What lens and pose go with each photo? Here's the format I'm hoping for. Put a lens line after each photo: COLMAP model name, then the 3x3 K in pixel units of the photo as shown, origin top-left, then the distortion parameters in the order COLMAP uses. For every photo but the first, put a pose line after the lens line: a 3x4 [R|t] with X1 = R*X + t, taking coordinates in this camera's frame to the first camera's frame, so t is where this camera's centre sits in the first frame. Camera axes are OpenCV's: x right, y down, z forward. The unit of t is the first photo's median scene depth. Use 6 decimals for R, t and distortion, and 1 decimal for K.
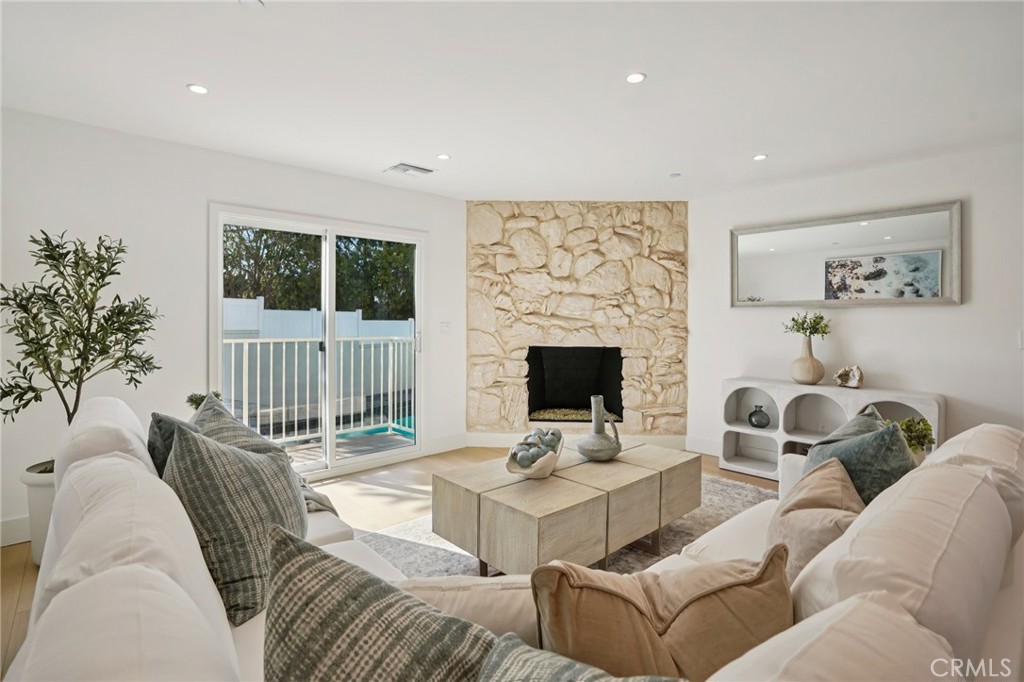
lens RADIAL K [[483.0, 0, 508.5], [0, 483.0, 324.9], [0, 0, 1]] dist [-0.061952, 0.020082]
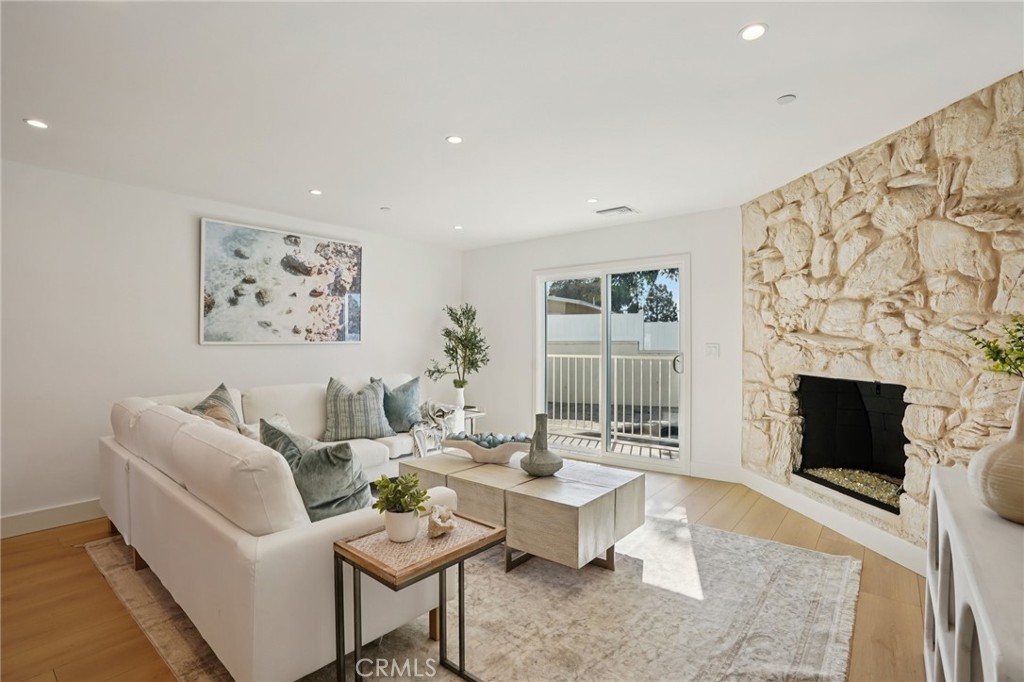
lens RADIAL K [[483.0, 0, 515.4], [0, 483.0, 339.8], [0, 0, 1]] dist [-0.061952, 0.020082]
pose [[0.157216, -0.009824, -0.987515, 0.712016], [-0.001620, 0.999947, -0.010206, -0.001305], [0.987563, 0.003204, 0.157192, 0.456701]]
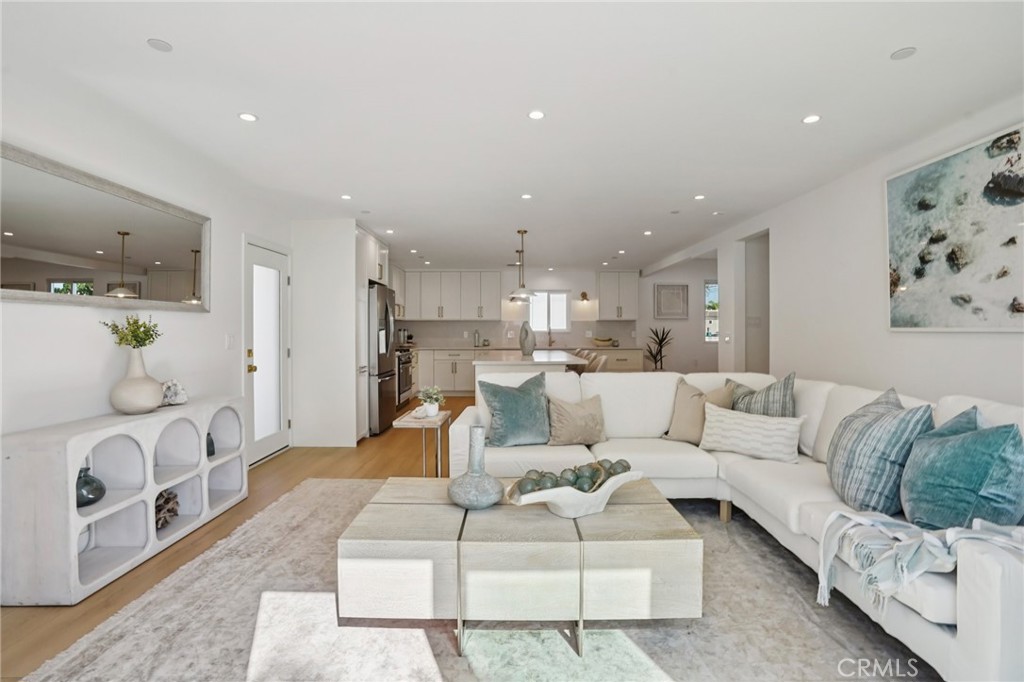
lens RADIAL K [[483.0, 0, 518.0], [0, 483.0, 327.5], [0, 0, 1]] dist [-0.061952, 0.020082]
pose [[-0.744055, -0.003018, 0.668112, -0.225994], [-0.000624, 0.999993, 0.003822, -0.007964], [-0.668118, 0.002426, -0.744051, 0.899806]]
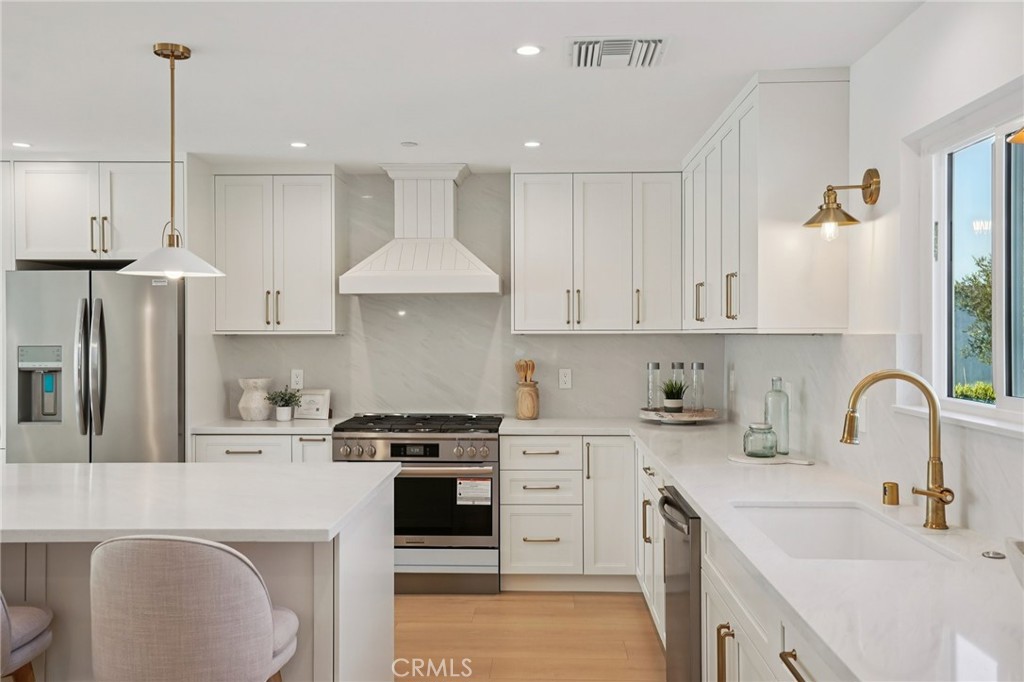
lens RADIAL K [[905.6, 0, 511.6], [0, 905.6, 341.0], [0, 0, 1]] dist [0.044794, 0.006424]
pose [[0.703715, -0.013369, 0.710357, 0.485463], [0.010063, 0.999910, 0.008849, -0.034132], [-0.710412, 0.000921, 0.703786, -0.905284]]
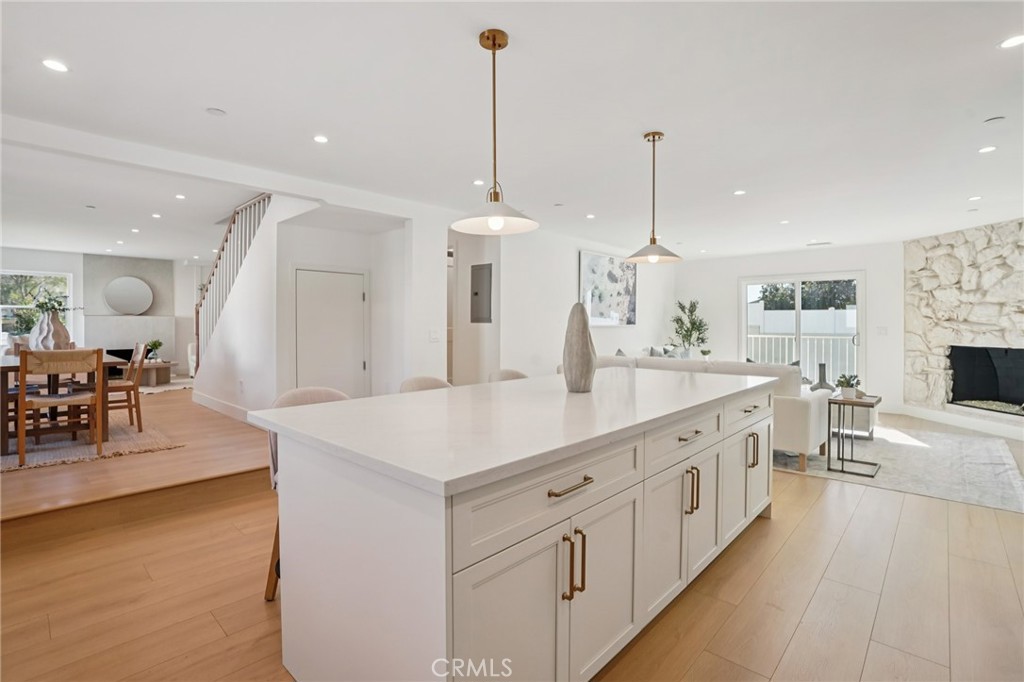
lens RADIAL K [[483.0, 0, 507.9], [0, 483.0, 323.3], [0, 0, 1]] dist [-0.061952, 0.020082]
pose [[0.081531, -0.011530, -0.996604, 1.192371], [-0.007774, 0.999895, -0.012204, 0.009897], [0.996640, 0.008742, 0.081433, -0.273996]]
